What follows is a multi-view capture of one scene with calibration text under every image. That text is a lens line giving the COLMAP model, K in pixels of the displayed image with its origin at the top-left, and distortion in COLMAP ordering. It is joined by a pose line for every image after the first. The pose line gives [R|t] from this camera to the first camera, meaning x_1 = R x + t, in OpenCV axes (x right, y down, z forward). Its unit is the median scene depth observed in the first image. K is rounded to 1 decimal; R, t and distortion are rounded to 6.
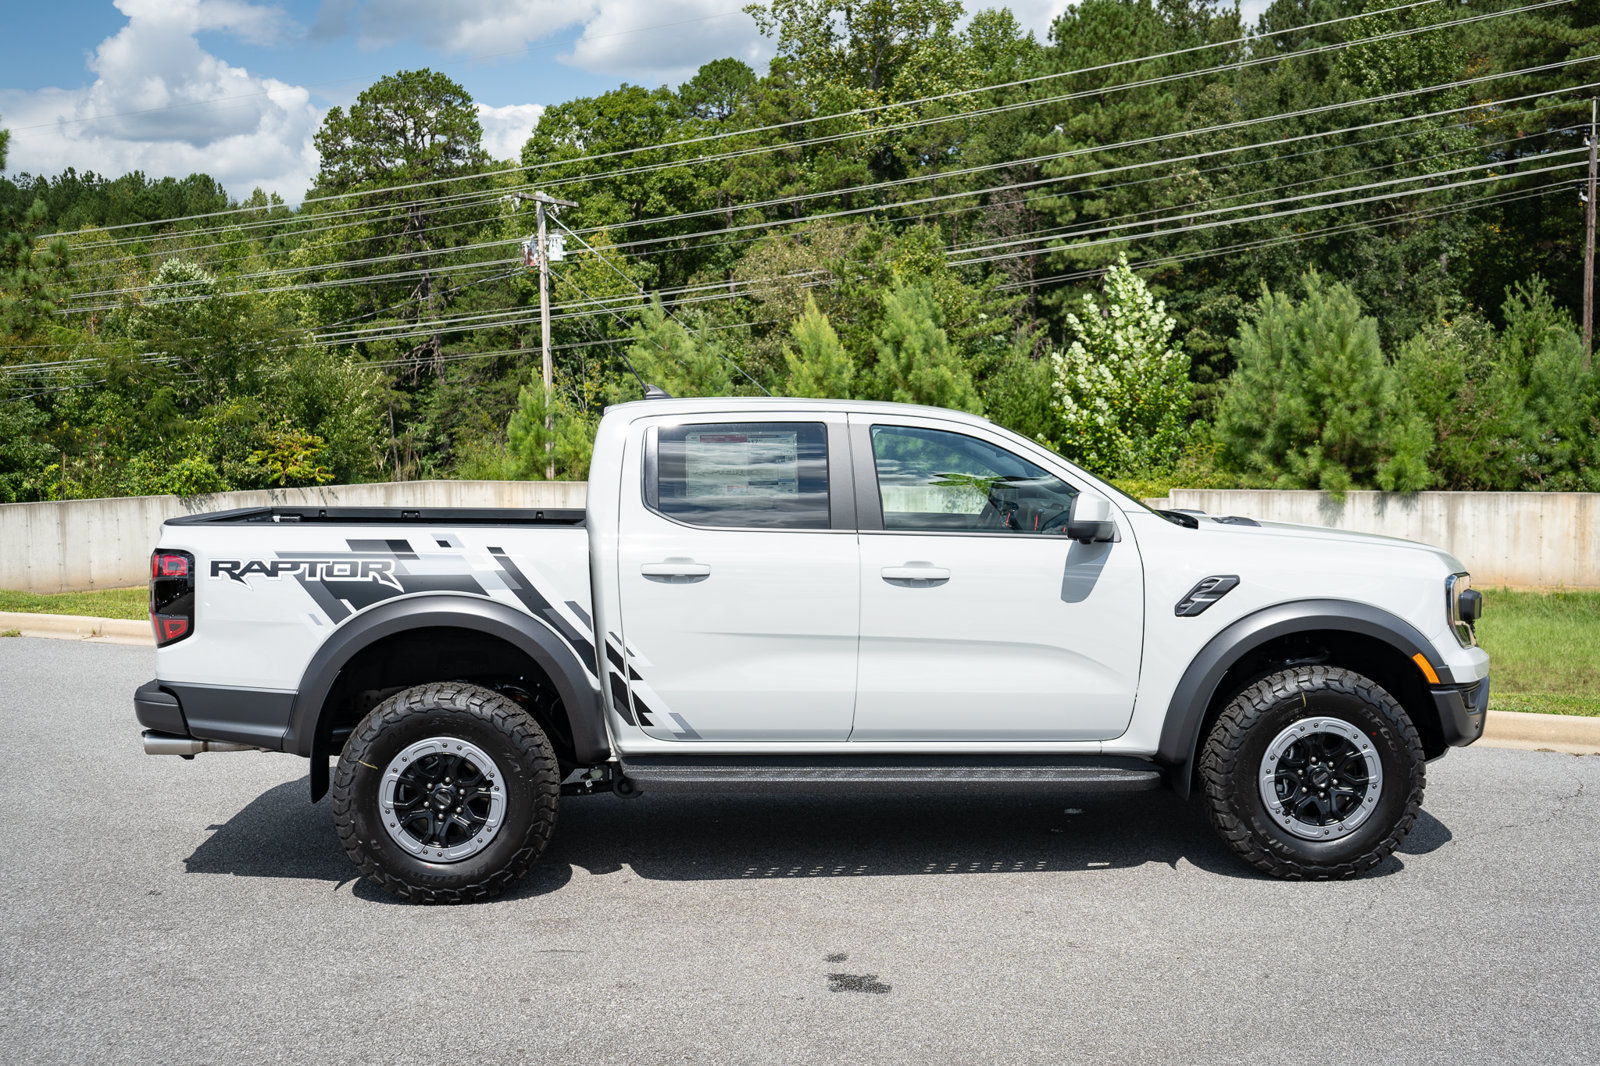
lens RADIAL K [[1787.2, 0, 800.0], [0, 1787.2, 533.0], [0, 0, 1]] dist [0.011003, 0.012057]
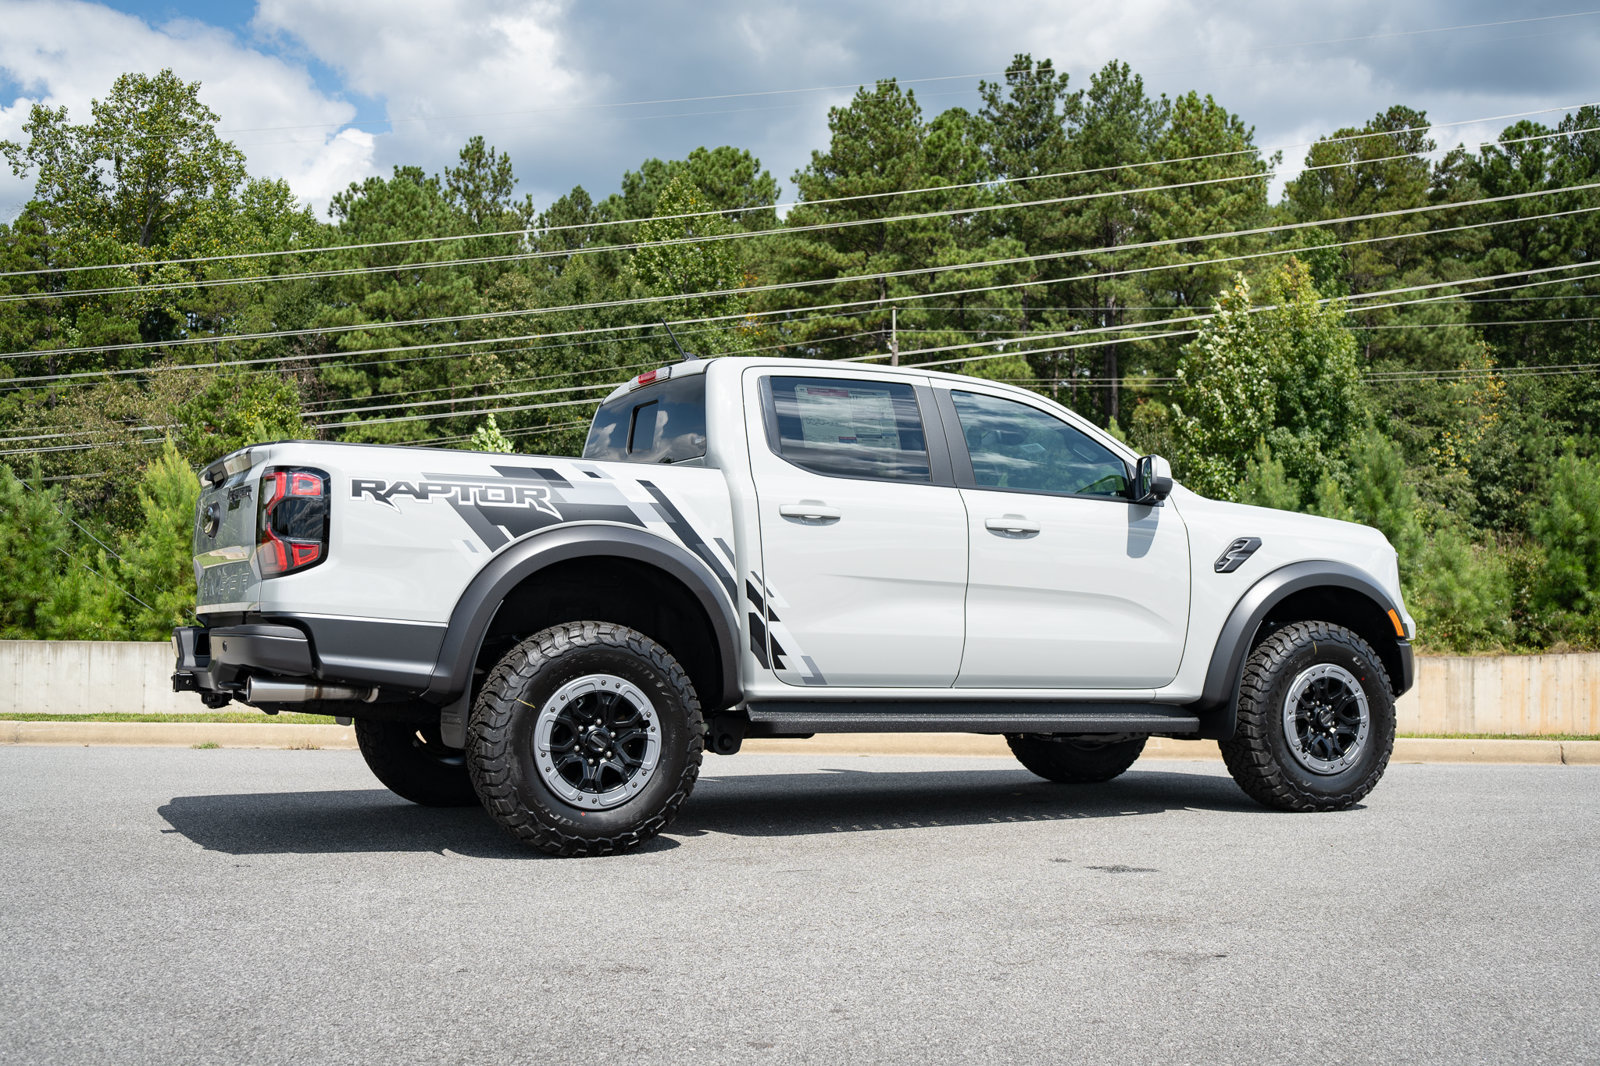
lens RADIAL K [[1847.8, 0, 800.0], [0, 1847.8, 533.0], [0, 0, 1]] dist [0.010229, 0.055138]
pose [[0.914573, 0.033556, 0.403026, -0.488443], [0.011648, 0.993953, -0.109188, 0.144339], [-0.404252, 0.104555, 0.908652, 0.059915]]
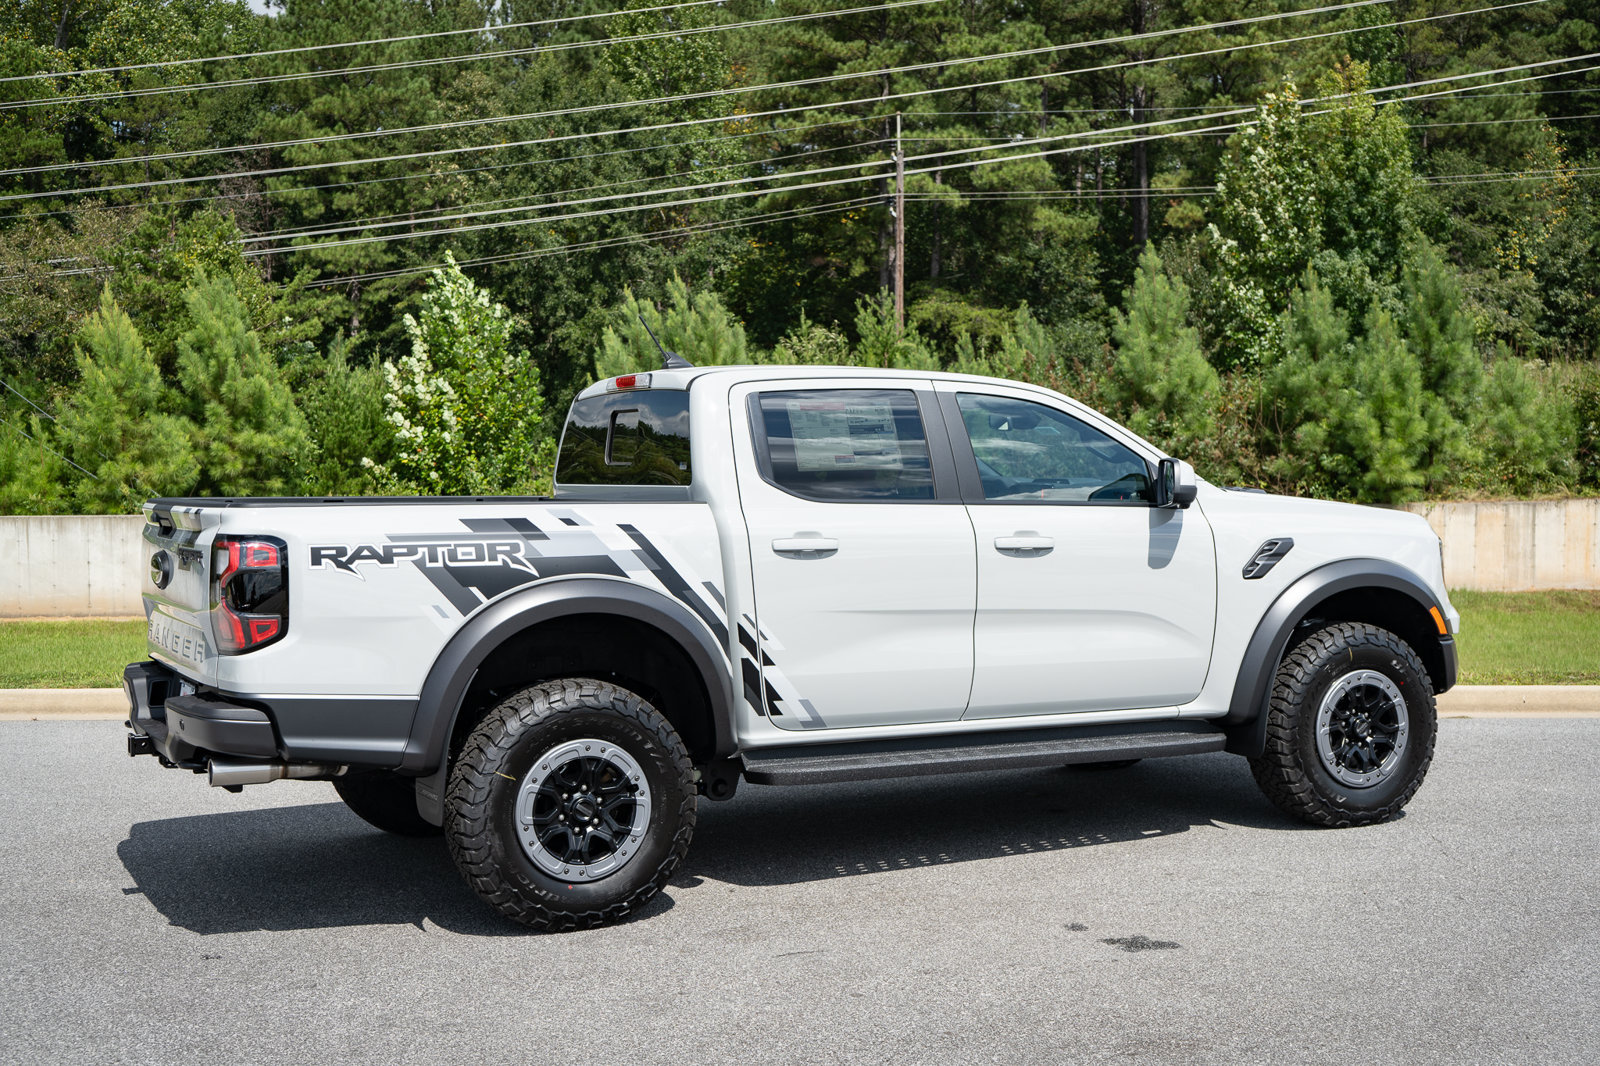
lens RADIAL K [[2025.2, 0, 800.0], [0, 2025.2, 533.0], [0, 0, 1]] dist [0.003496, 0.067899]
pose [[0.914891, -0.021972, 0.403103, -0.492656], [0.030484, 0.999427, -0.014710, 0.029411], [-0.402549, 0.025746, 0.915036, 0.035864]]
